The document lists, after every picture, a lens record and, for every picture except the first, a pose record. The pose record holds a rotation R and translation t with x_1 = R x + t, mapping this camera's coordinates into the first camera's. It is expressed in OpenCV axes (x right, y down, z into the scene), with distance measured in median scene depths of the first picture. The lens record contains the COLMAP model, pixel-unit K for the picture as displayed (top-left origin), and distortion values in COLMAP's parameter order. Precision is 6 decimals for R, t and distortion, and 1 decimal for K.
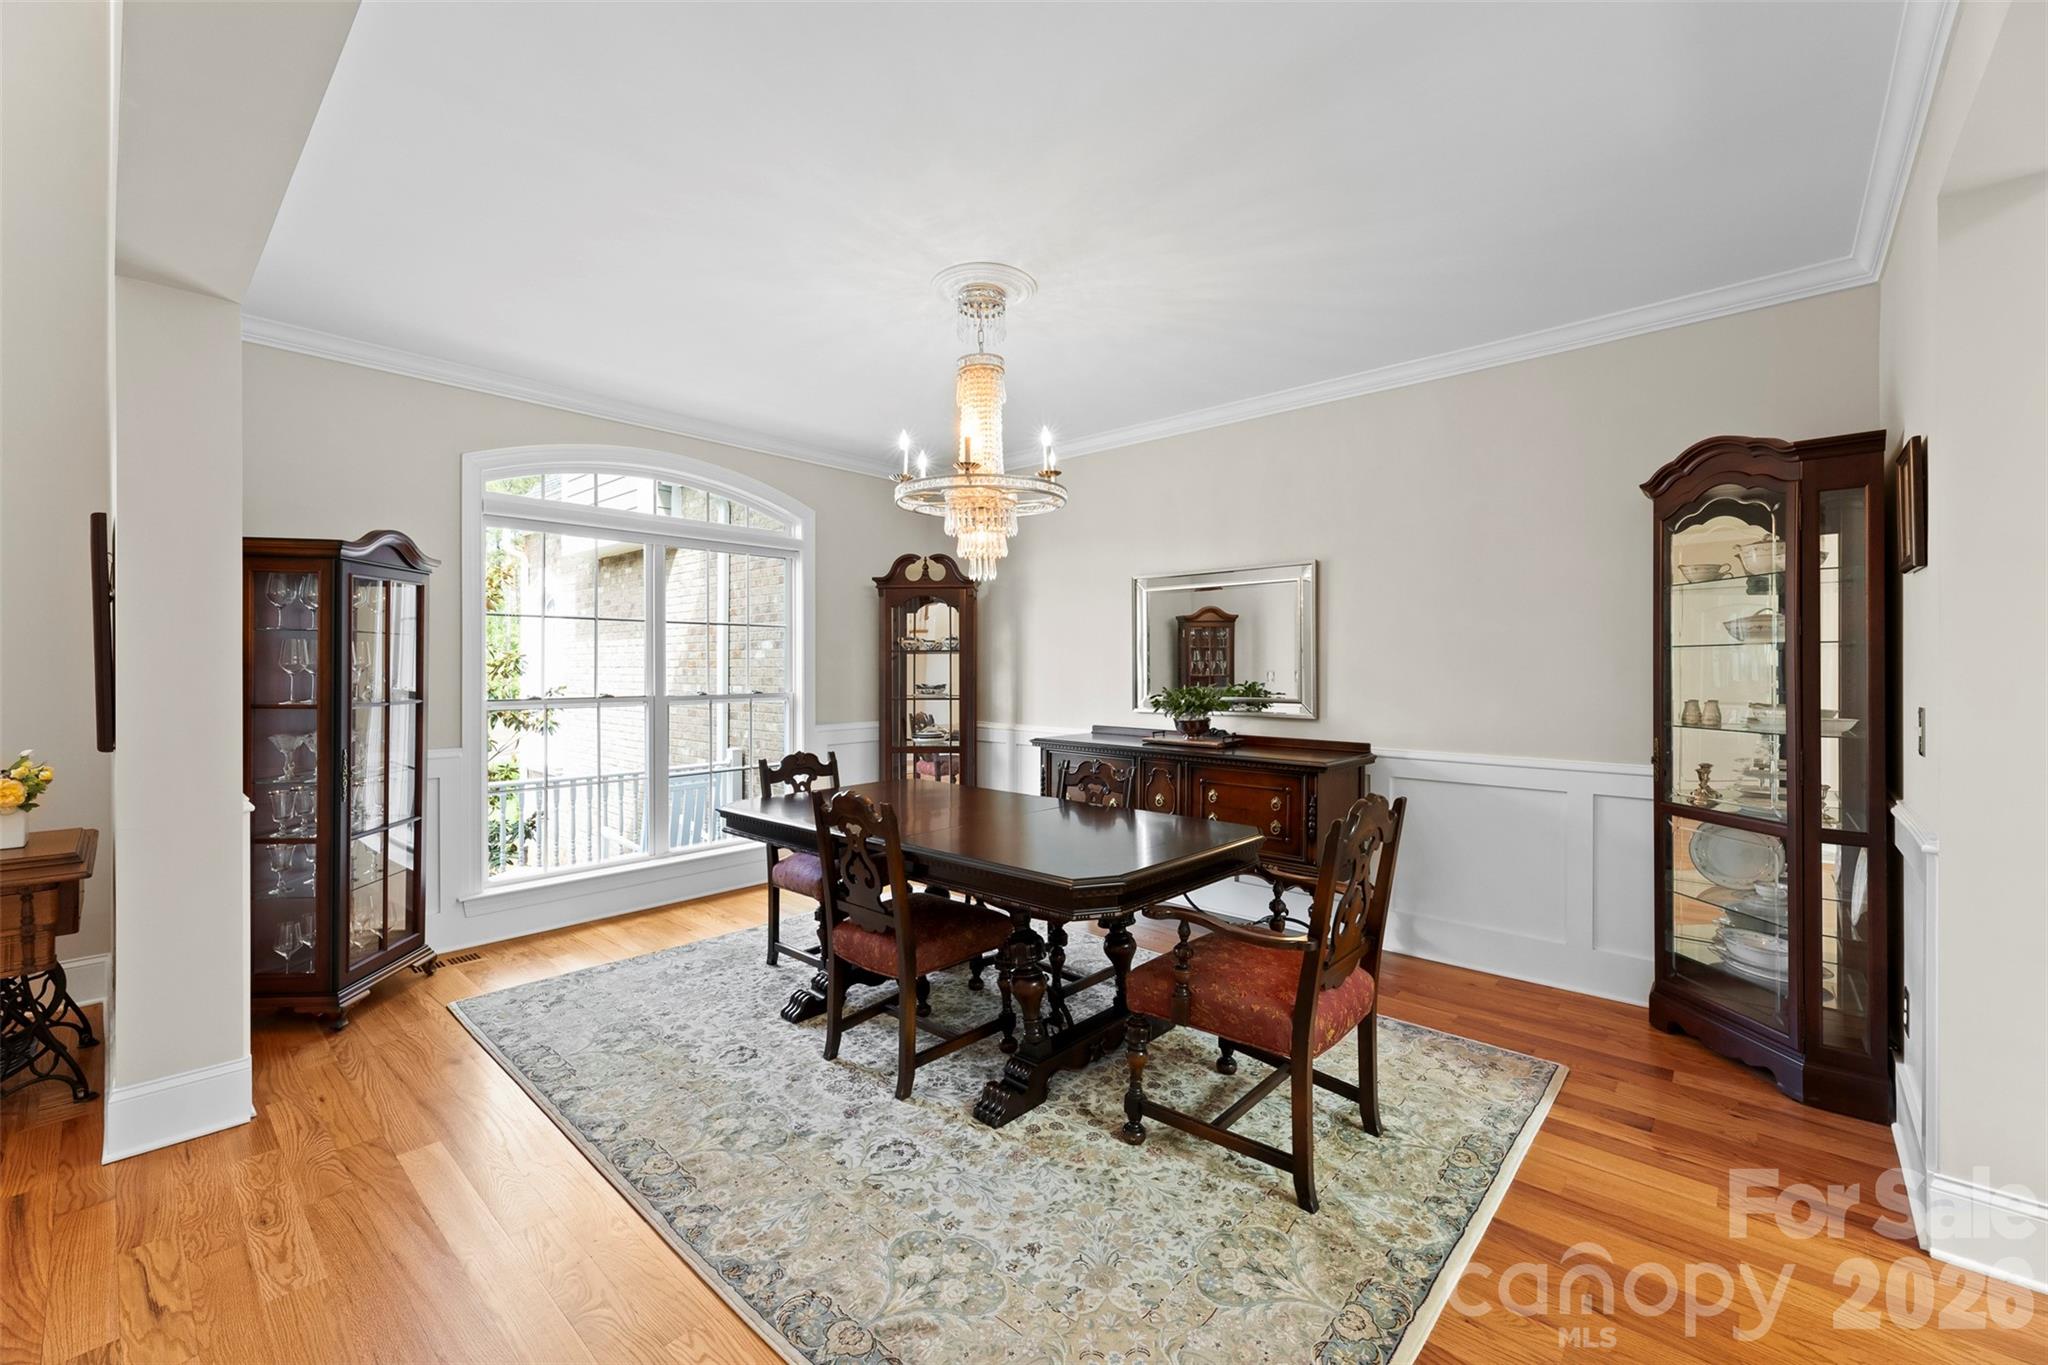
lens RADIAL K [[824.5, 0, 1020.9], [0, 824.5, 664.3], [0, 0, 1]] dist [0.002146, -0.000365]
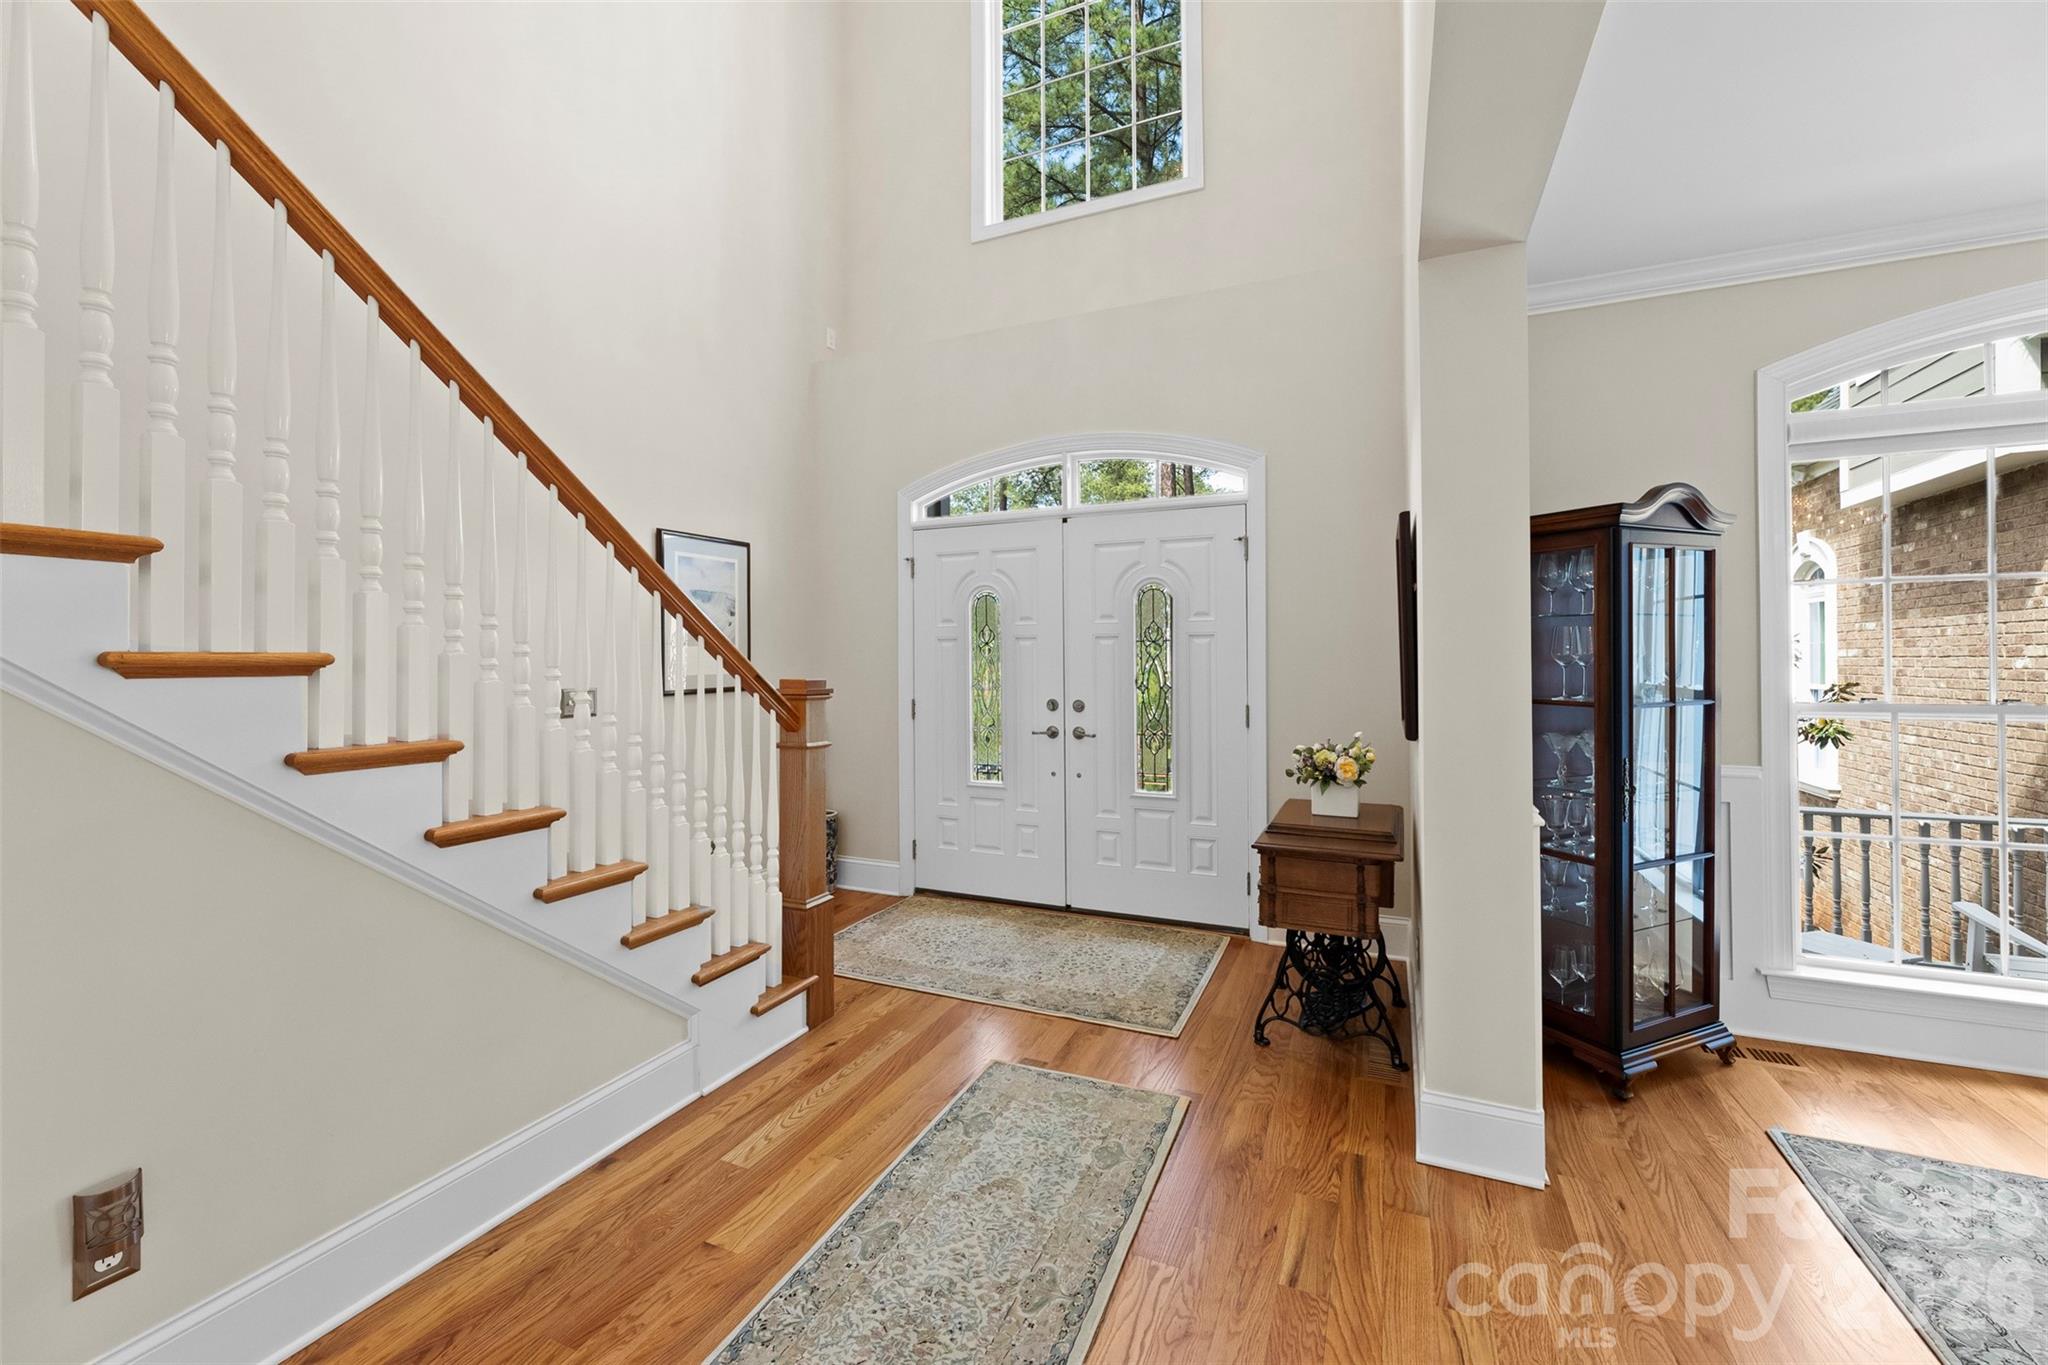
lens RADIAL K [[824.5, 0, 1022.1], [0, 824.5, 661.1], [0, 0, 1]] dist [0.002146, -0.000365]
pose [[0.308609, -0.001031, -0.951188, -0.222729], [0.008374, 0.999964, 0.001633, 0.000237], [0.951152, -0.008470, 0.308606, 0.176434]]
